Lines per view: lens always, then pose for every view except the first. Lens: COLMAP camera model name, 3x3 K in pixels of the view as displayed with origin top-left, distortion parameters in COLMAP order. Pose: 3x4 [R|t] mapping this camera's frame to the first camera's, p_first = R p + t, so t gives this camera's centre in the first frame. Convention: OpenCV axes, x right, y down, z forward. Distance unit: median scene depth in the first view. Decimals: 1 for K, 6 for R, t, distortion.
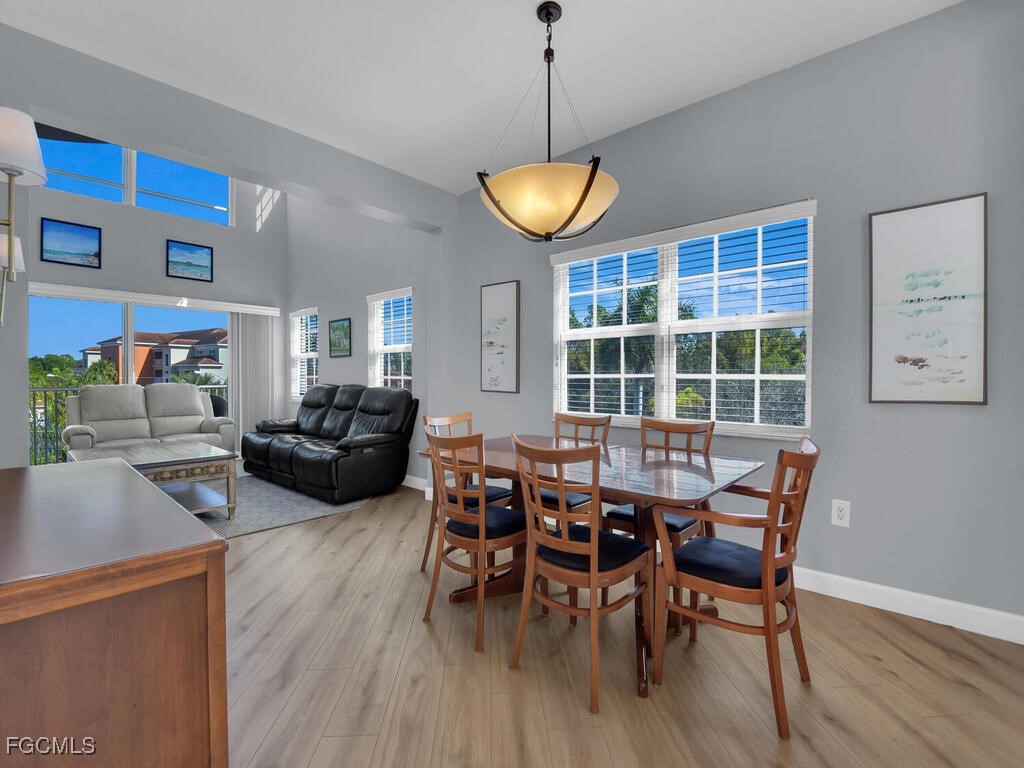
lens RADIAL K [[467.1, 0, 522.0], [0, 467.1, 381.6], [0, 0, 1]] dist [-0.018075, -0.000532]
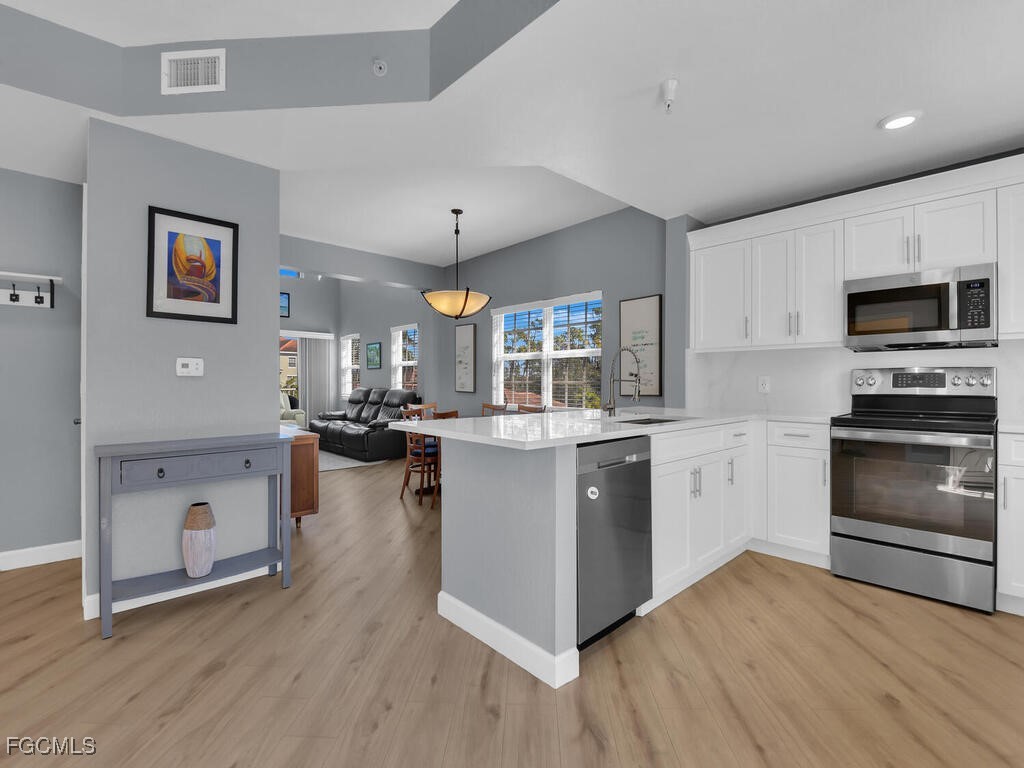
lens RADIAL K [[467.1, 0, 512.3], [0, 467.1, 381.3], [0, 0, 1]] dist [-0.018075, -0.000532]
pose [[0.994069, 0.002552, -0.108723, 0.260397], [-0.004109, 0.999892, -0.014101, 0.006368], [0.108676, 0.014464, 0.993972, -0.524702]]
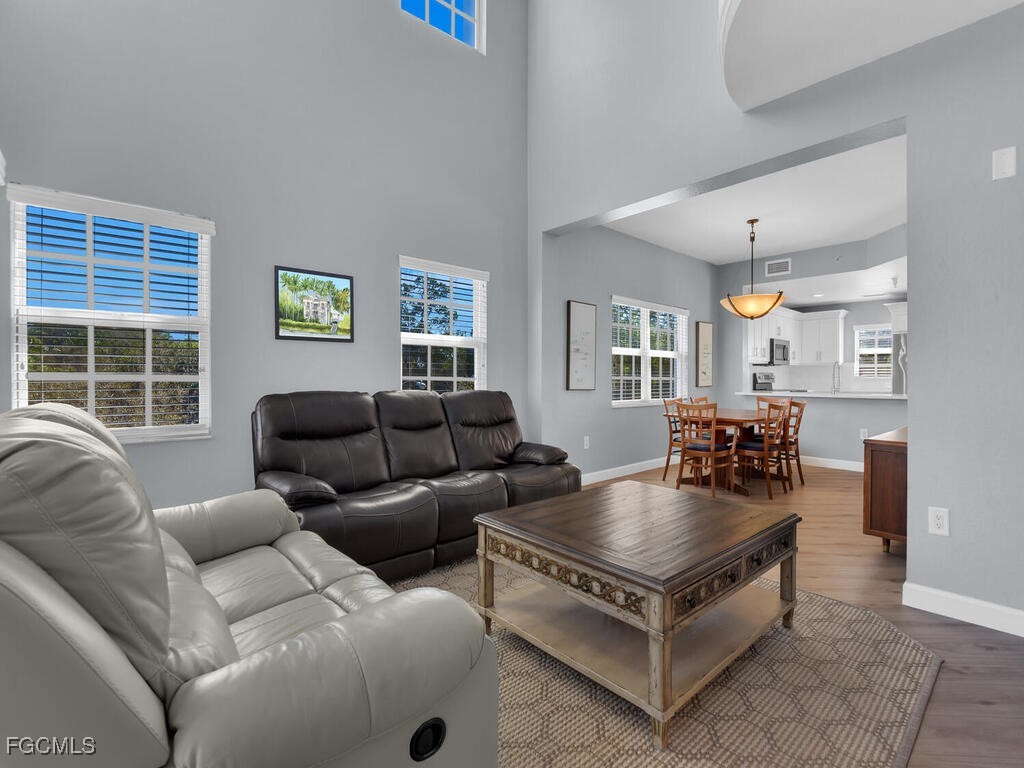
lens RADIAL K [[467.1, 0, 514.7], [0, 467.1, 383.6], [0, 0, 1]] dist [-0.018075, -0.000532]
pose [[0.121277, -0.012675, 0.992538, -1.159353], [0.007722, 0.999900, 0.011825, -0.011441], [-0.992589, 0.006230, 0.121362, 0.925295]]
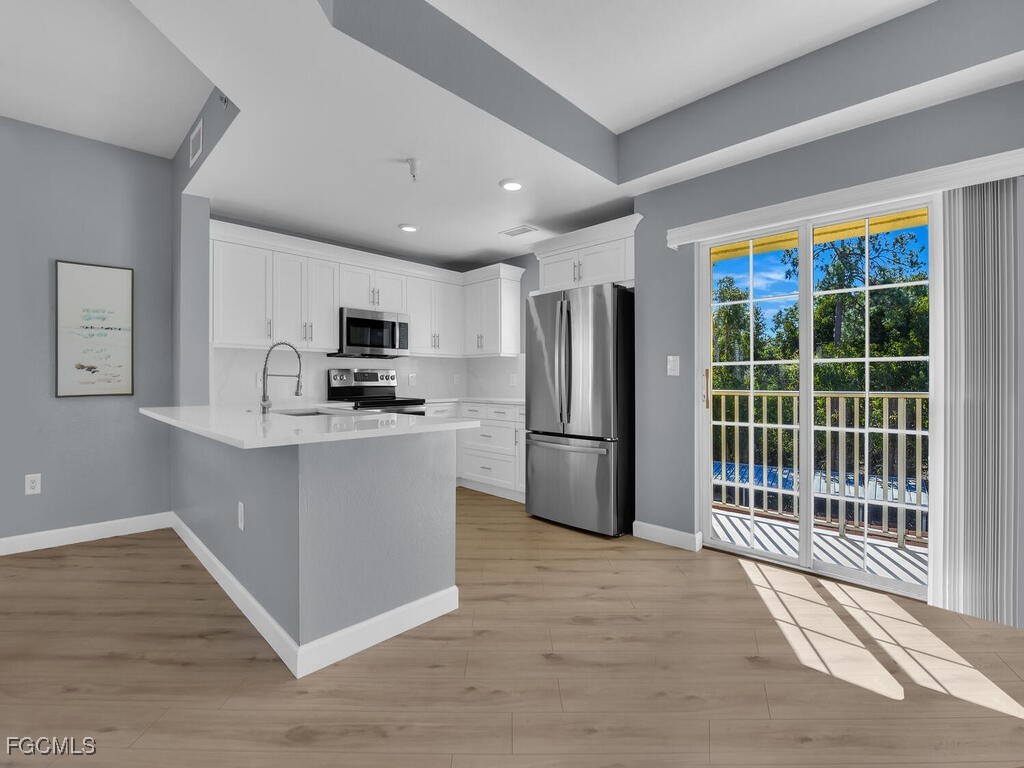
lens RADIAL K [[467.1, 0, 514.4], [0, 467.1, 381.8], [0, 0, 1]] dist [-0.018075, -0.000532]
pose [[0.054886, -0.005207, 0.998479, -0.270272], [0.008333, 0.999954, 0.004756, 0.002016], [-0.998458, 0.008059, 0.054926, -0.220534]]
